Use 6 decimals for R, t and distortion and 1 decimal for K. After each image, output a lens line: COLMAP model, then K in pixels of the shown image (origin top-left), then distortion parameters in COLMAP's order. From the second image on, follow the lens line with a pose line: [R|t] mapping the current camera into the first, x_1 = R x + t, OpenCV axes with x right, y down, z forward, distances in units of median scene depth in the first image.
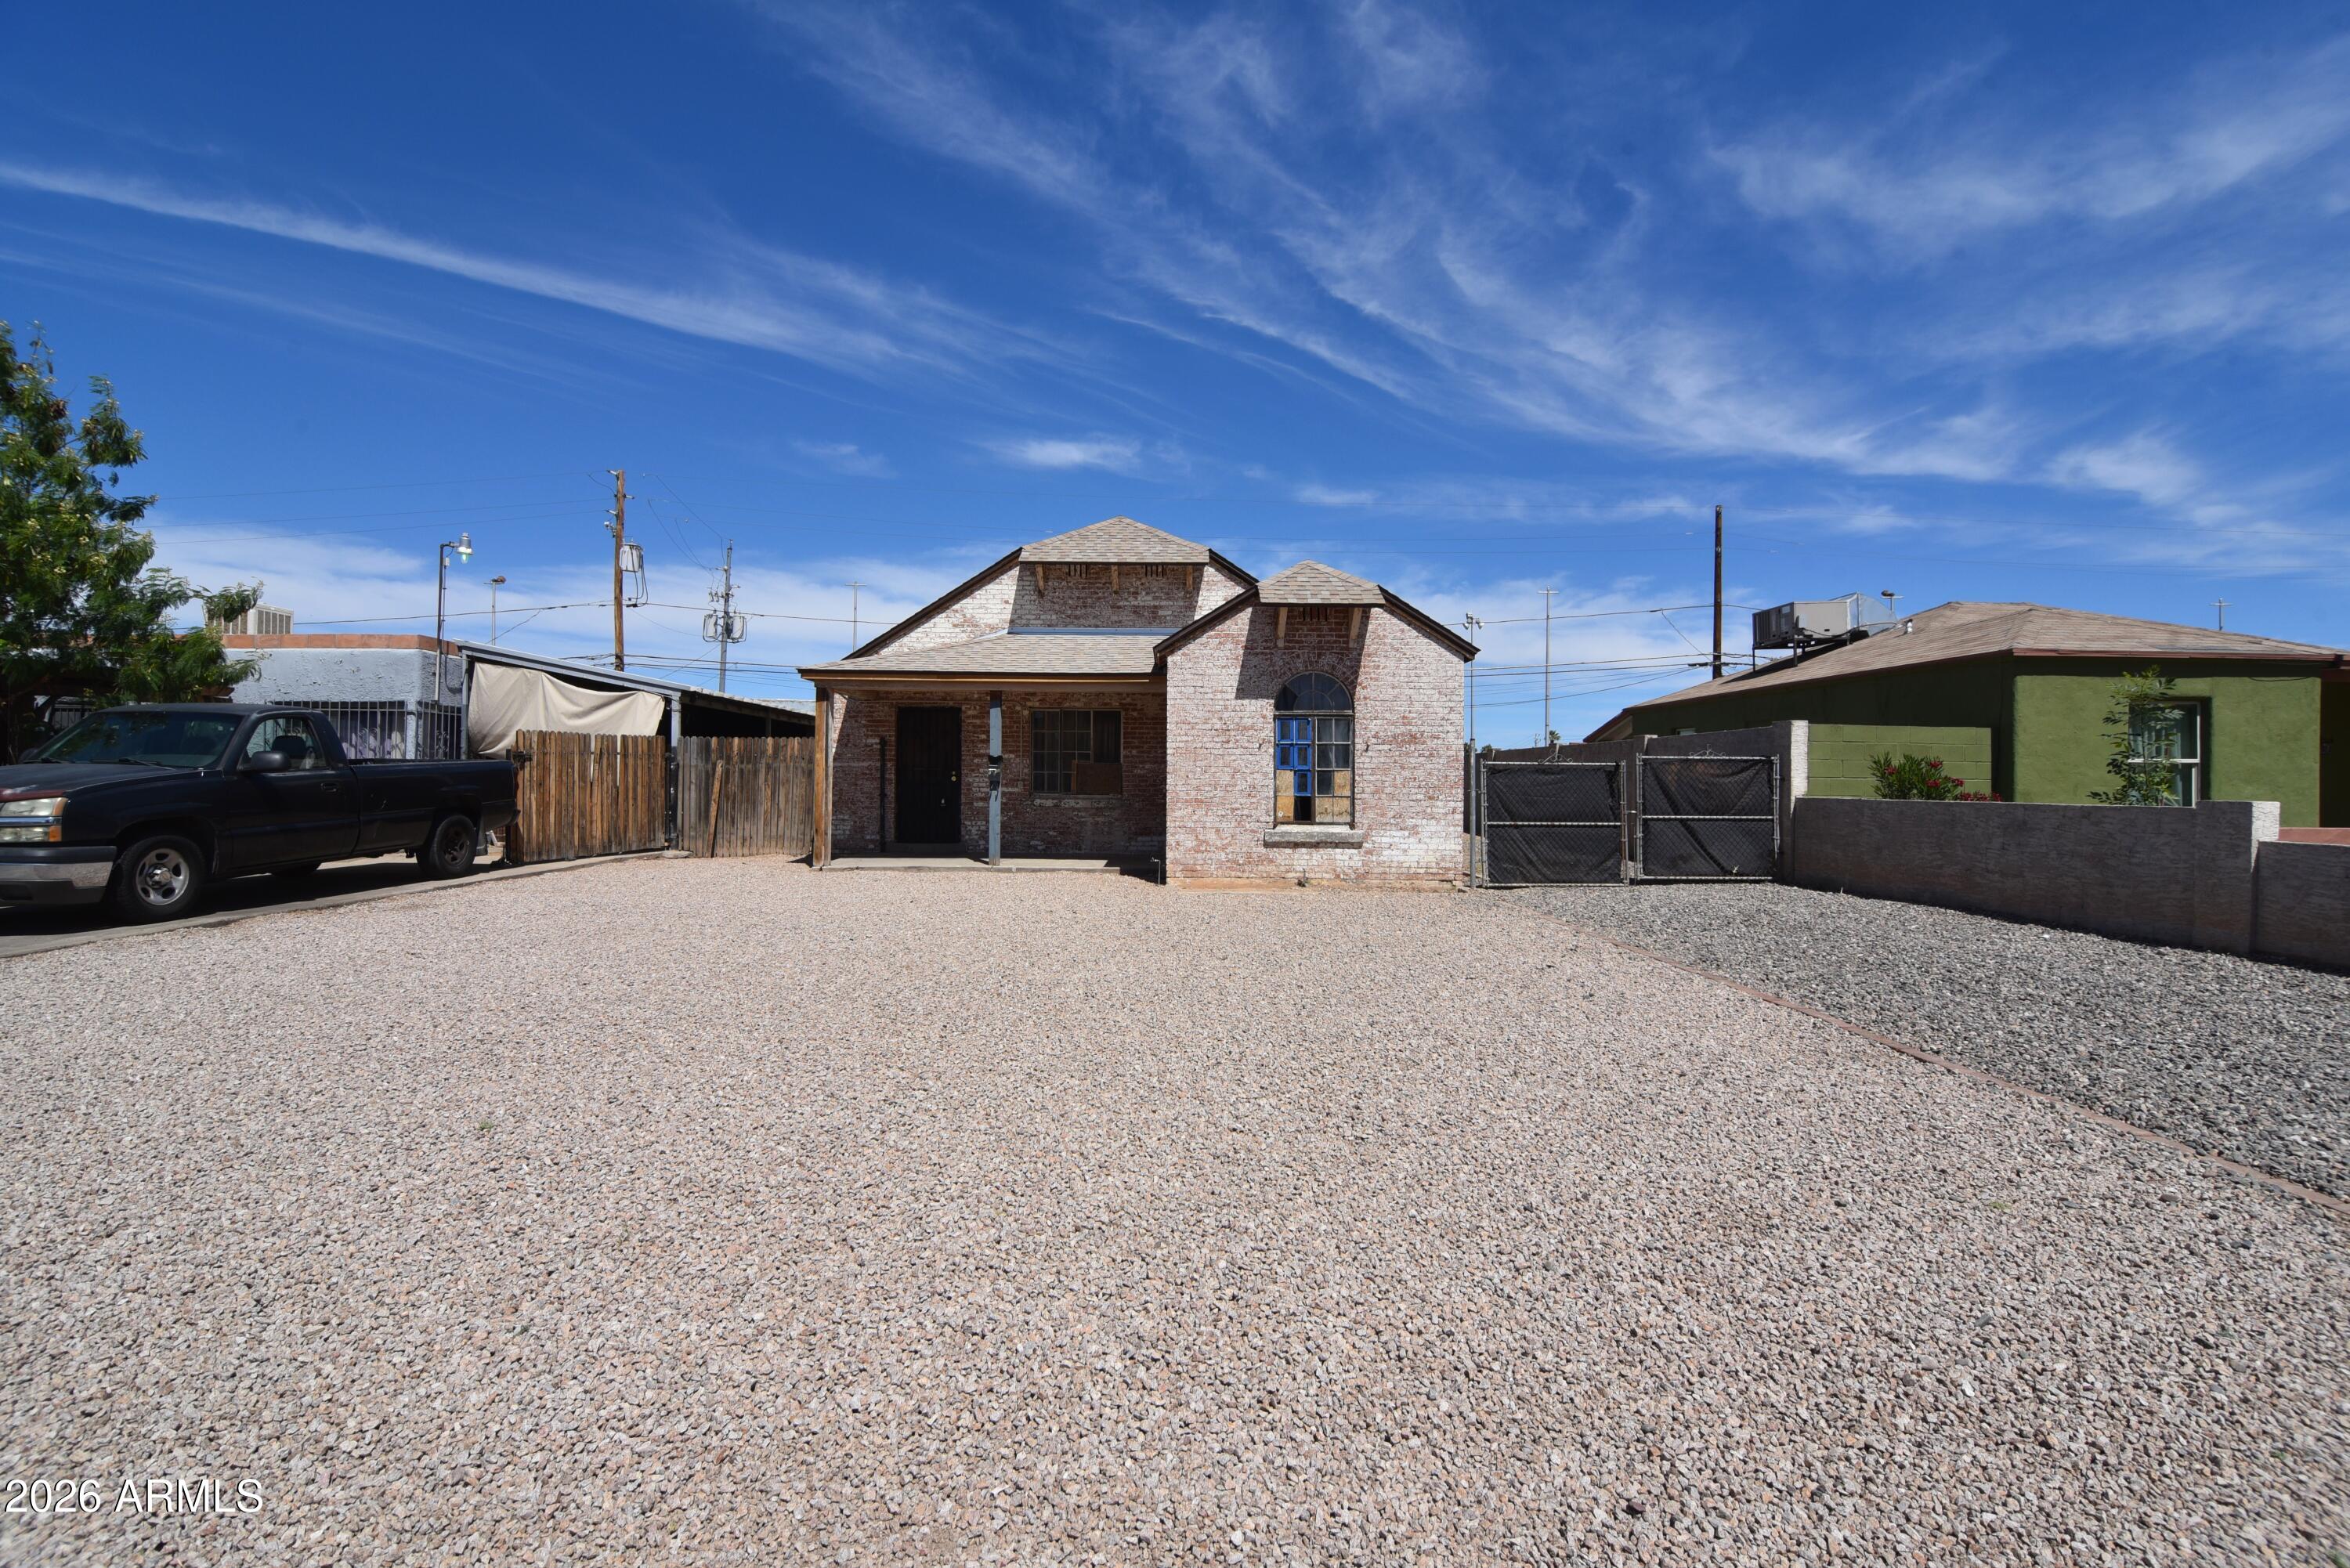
lens RADIAL K [[1035.8, 0, 1169.2], [0, 1035.8, 772.6], [0, 0, 1]] dist [-0.009514, -0.007227]
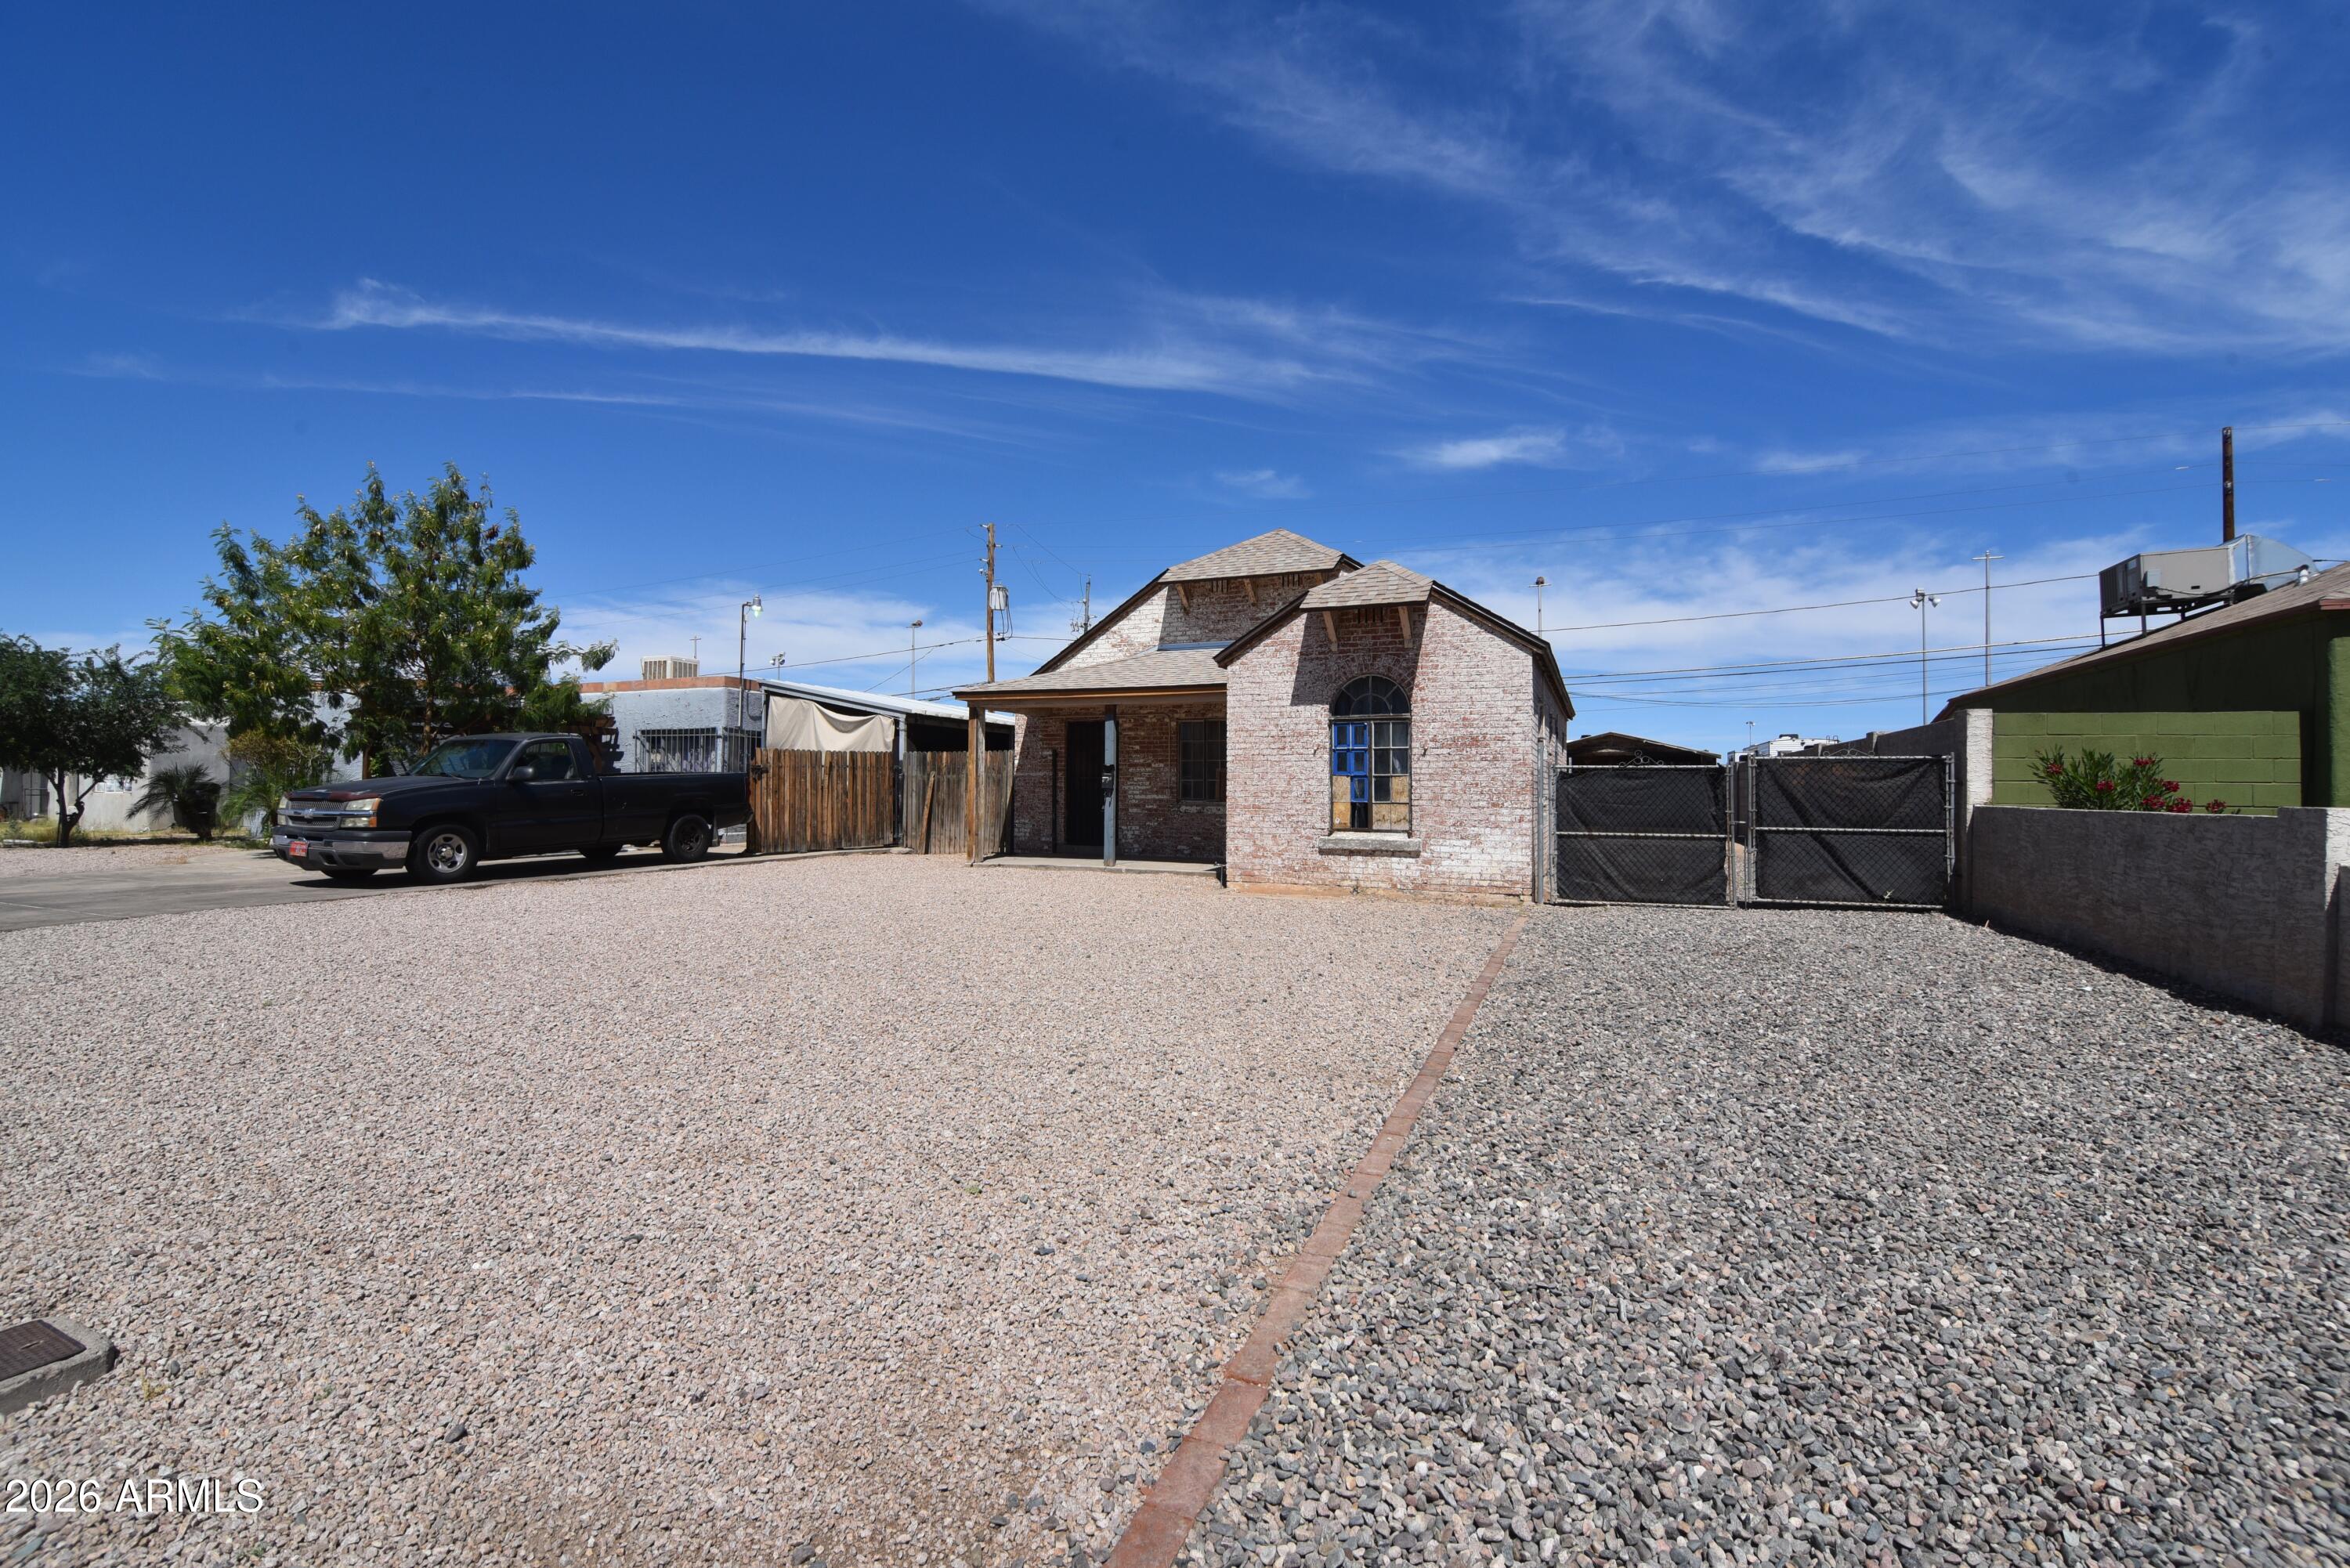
lens RADIAL K [[1035.8, 0, 1163.3], [0, 1035.8, 778.7], [0, 0, 1]] dist [-0.009514, -0.007227]
pose [[0.919635, -0.005724, -0.392732, 0.266358], [0.003765, 0.999976, -0.005758, 0.004026], [0.392756, 0.003817, 0.919635, 0.023118]]
